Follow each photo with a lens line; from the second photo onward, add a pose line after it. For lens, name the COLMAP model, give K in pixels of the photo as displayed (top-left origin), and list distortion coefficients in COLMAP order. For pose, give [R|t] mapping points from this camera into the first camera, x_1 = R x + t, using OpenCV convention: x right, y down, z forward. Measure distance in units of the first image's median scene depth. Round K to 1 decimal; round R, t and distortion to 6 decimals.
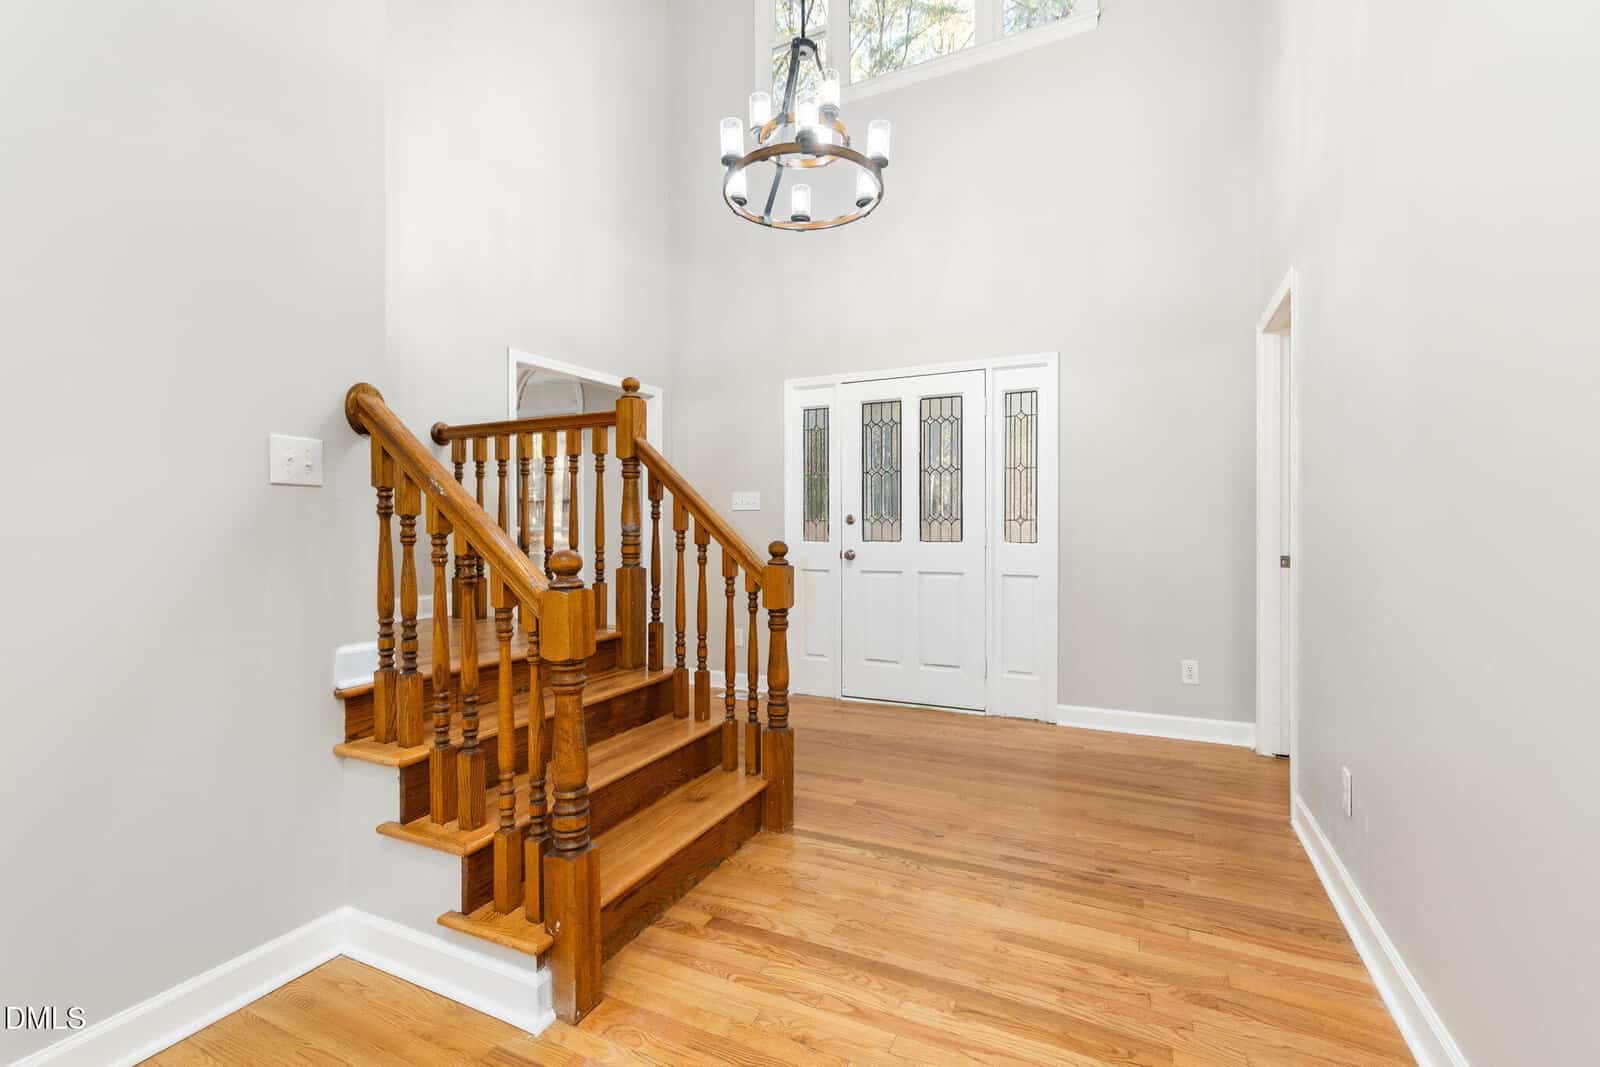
lens RADIAL K [[669.7, 0, 795.6], [0, 669.7, 531.5], [0, 0, 1]] dist [0.000836, 0.000047]
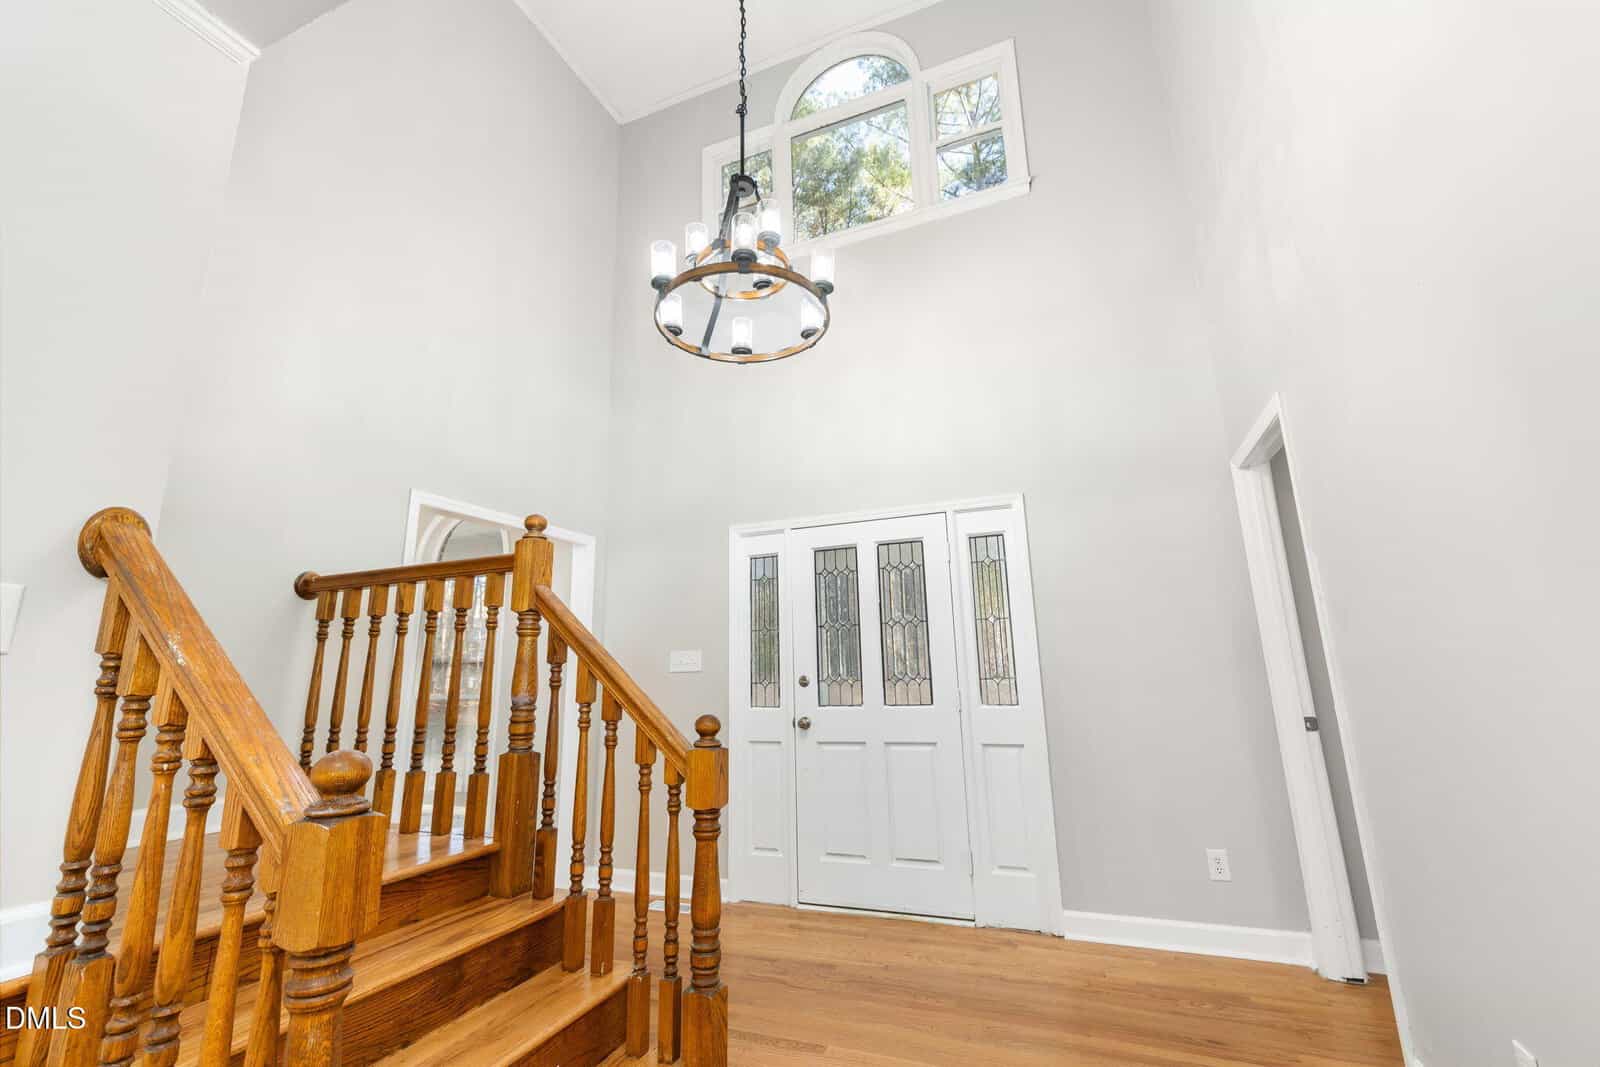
lens RADIAL K [[669.7, 0, 795.6], [0, 669.7, 531.5], [0, 0, 1]] dist [0.000836, 0.000047]
pose [[0.997830, -0.003843, 0.065732, 0.022205], [0.018858, 0.973156, -0.229375, -0.011354], [-0.063086, 0.230116, 0.971116, 0.170586]]
